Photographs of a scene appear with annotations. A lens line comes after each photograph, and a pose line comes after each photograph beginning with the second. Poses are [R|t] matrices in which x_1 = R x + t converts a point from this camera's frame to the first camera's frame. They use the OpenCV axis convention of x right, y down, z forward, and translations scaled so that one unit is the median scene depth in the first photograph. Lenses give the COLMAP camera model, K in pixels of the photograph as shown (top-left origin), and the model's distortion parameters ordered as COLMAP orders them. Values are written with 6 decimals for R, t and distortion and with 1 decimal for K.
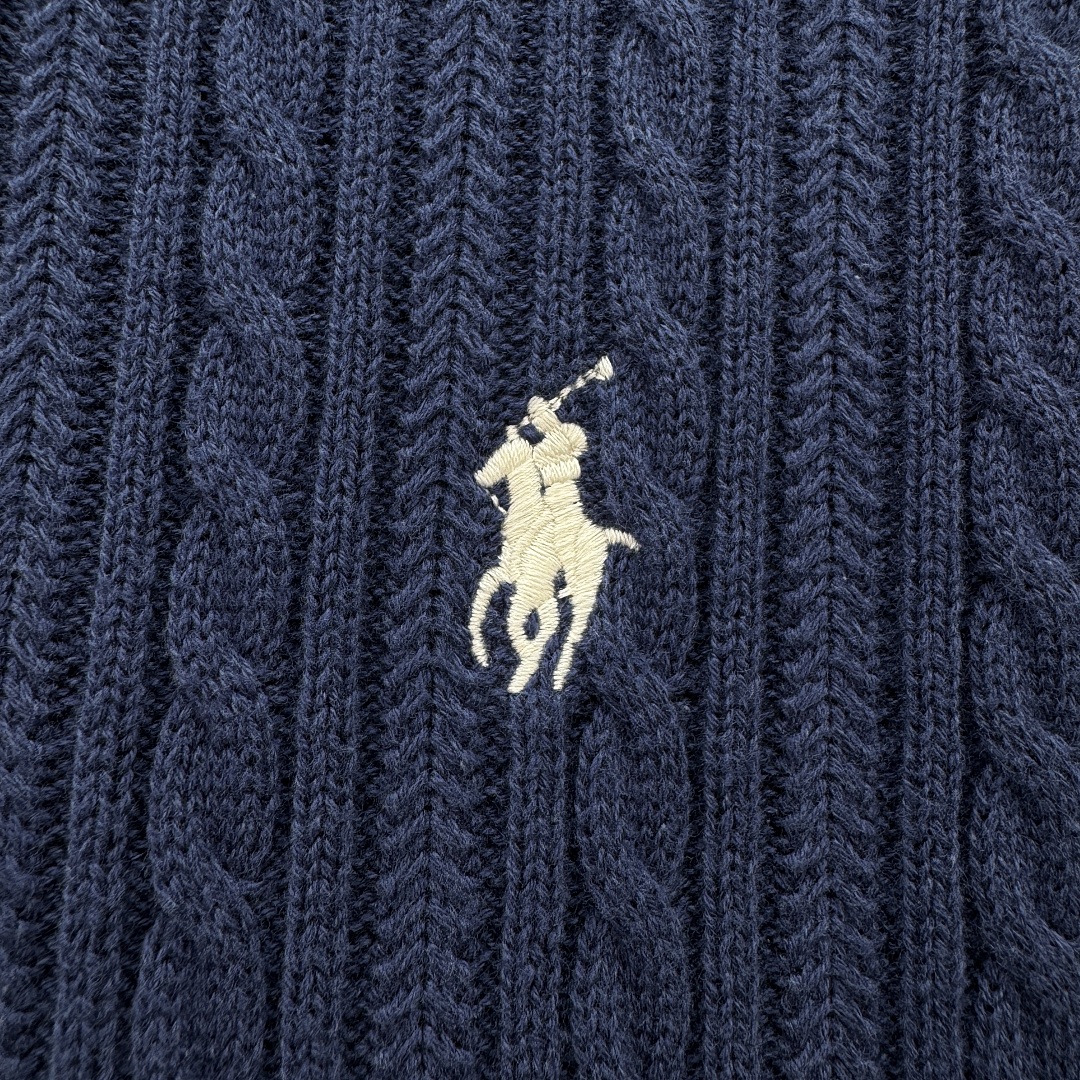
lens RADIAL K [[1337.6, 0, 540.0], [0, 1337.6, 540.0], [0, 0, 1]] dist [-0.027936, -0.017386]
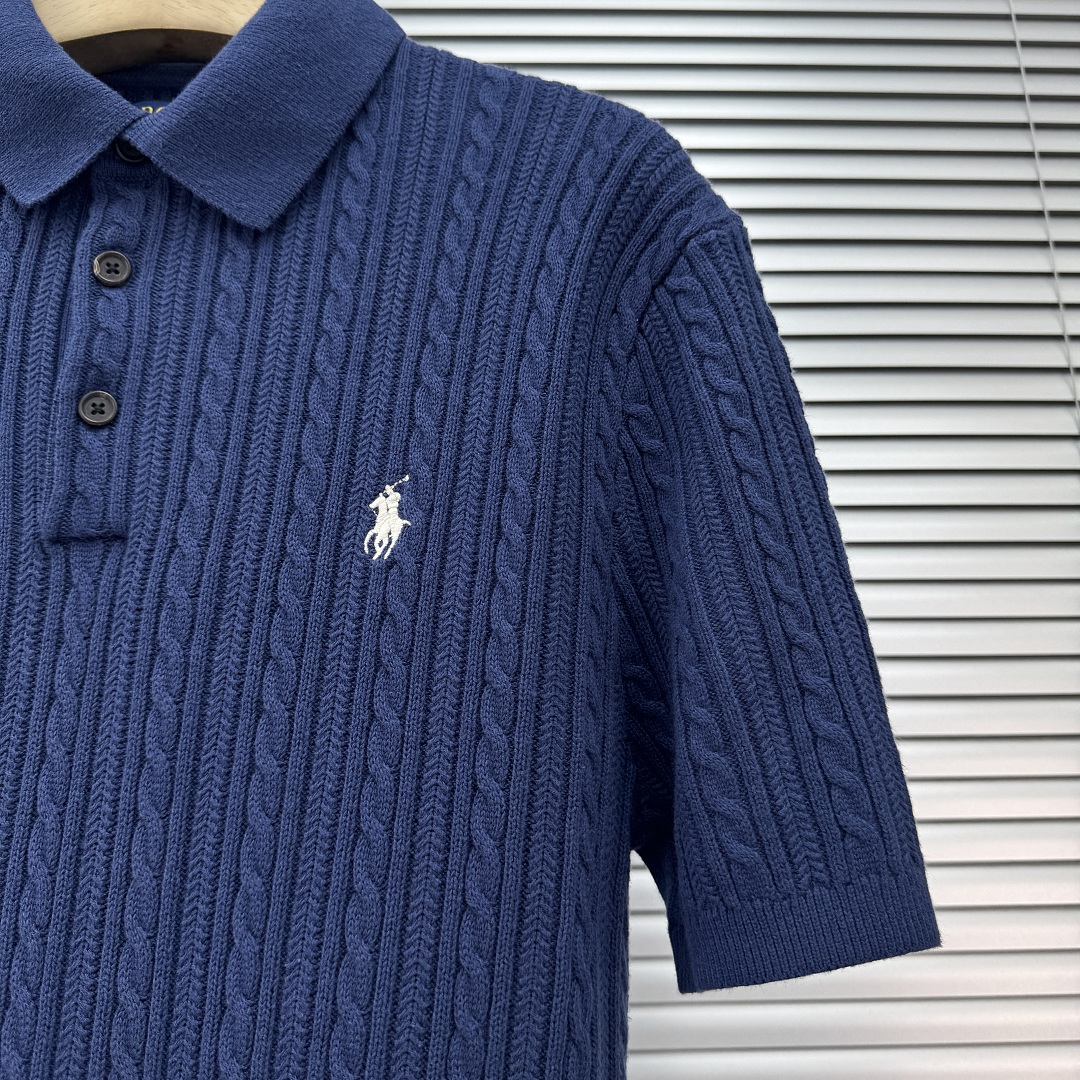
lens RADIAL K [[1289.4, 0, 540.0], [0, 1289.4, 540.0], [0, 0, 1]] dist [-0.018992, -0.049757]
pose [[0.991307, 0.011421, -0.131075, 0.902915], [-0.030064, 0.989531, -0.141154, 0.545337], [0.128091, 0.143867, 0.981272, -2.475664]]
